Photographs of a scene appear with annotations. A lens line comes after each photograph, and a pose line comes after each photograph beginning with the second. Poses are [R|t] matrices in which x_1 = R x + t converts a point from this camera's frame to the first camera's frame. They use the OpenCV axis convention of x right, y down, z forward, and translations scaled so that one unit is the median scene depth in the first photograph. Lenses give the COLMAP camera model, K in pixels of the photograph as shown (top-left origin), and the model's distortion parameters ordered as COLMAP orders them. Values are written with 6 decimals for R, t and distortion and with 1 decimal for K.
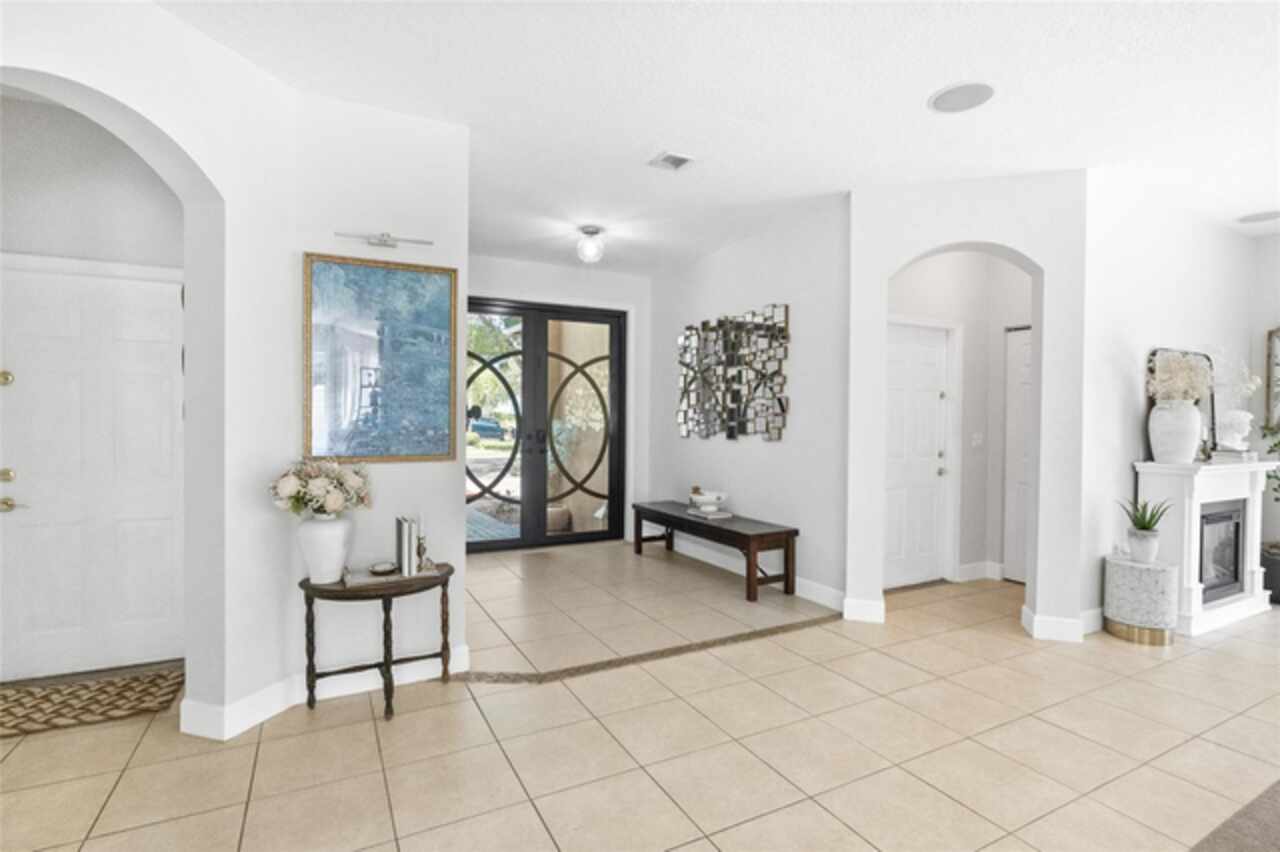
lens RADIAL K [[603.5, 0, 640.0], [0, 603.5, 426.0], [0, 0, 1]] dist [0.000252, 0.000414]
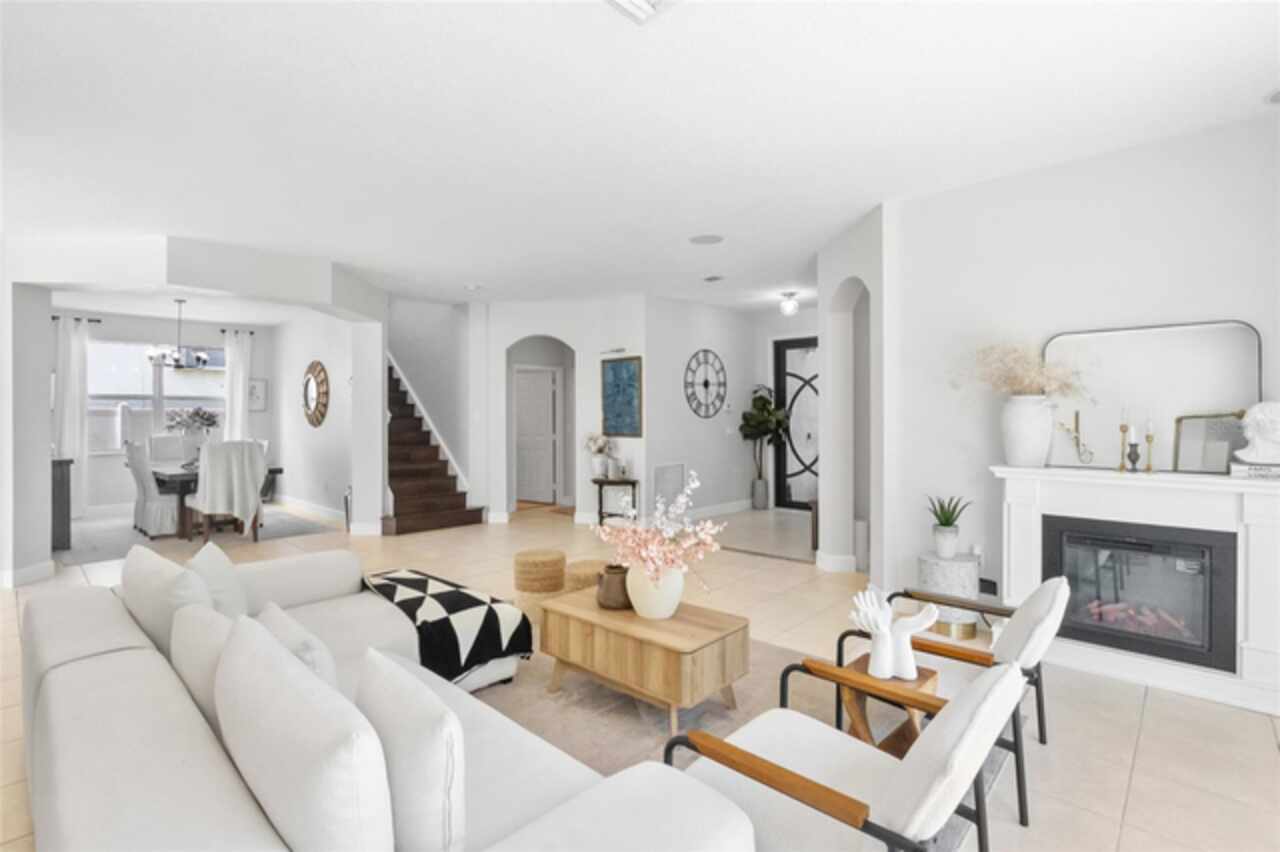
lens RADIAL K [[603.5, 0, 640.0], [0, 603.5, 426.0], [0, 0, 1]] dist [0.000252, 0.000414]
pose [[0.332440, 0.000505, -0.943124, 1.622140], [-0.002118, 0.999998, -0.000211, 0.010145], [0.943122, 0.002068, 0.332440, 0.186361]]
